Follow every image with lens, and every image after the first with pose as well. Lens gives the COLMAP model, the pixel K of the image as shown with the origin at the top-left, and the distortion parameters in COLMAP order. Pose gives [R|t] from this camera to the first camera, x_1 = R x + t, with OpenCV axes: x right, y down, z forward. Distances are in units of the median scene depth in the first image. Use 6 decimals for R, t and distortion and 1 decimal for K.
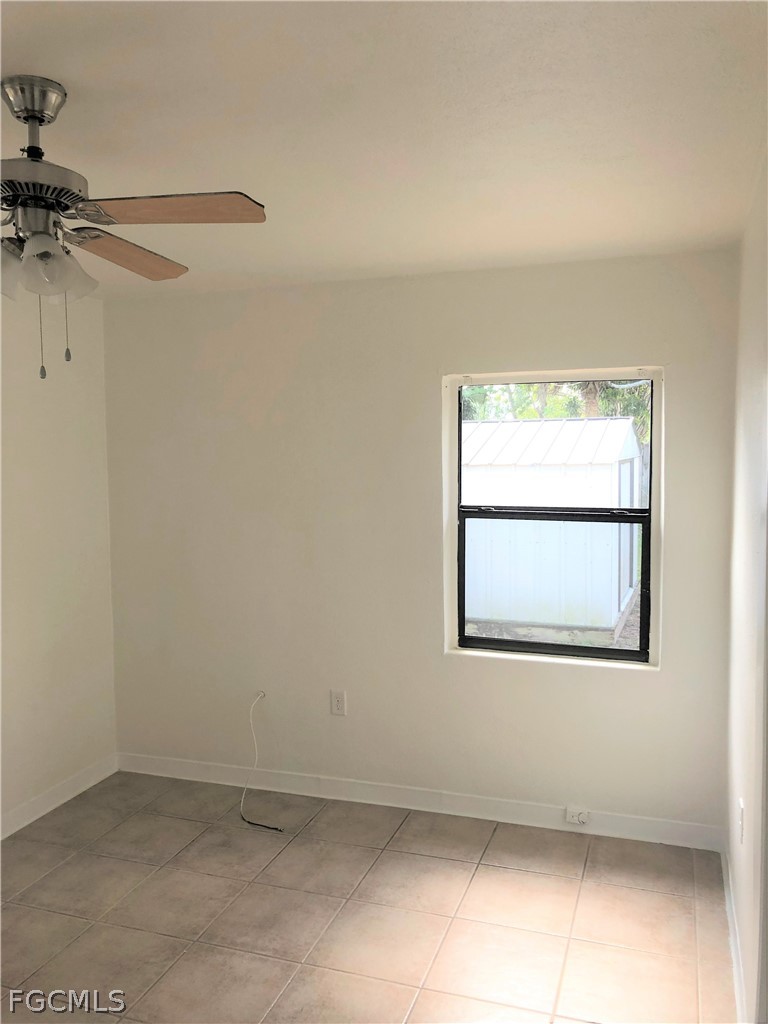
lens RADIAL K [[838.6, 0, 384.0], [0, 838.6, 512.0], [0, 0, 1]] dist [0.018013, 0.005755]
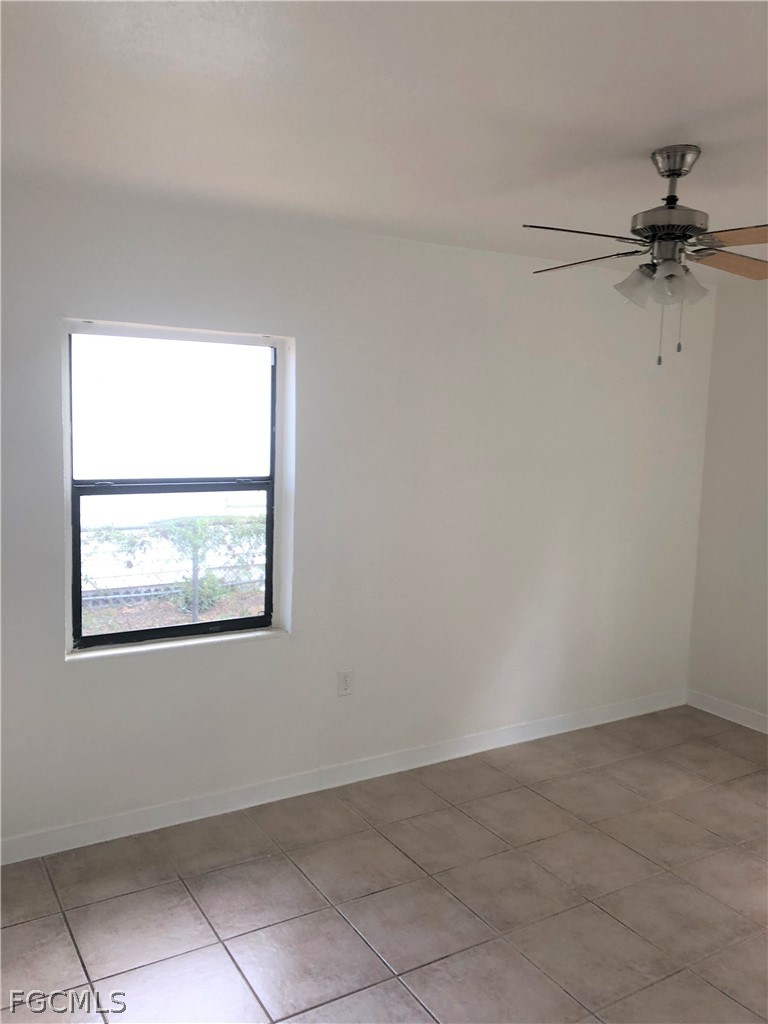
lens RADIAL K [[838.6, 0, 384.0], [0, 838.6, 512.0], [0, 0, 1]] dist [0.018013, 0.005755]
pose [[0.773254, 0.104800, -0.625376, 0.133170], [-0.083619, 0.994488, 0.063264, 0.030489], [0.628559, 0.003374, 0.777755, -0.353585]]
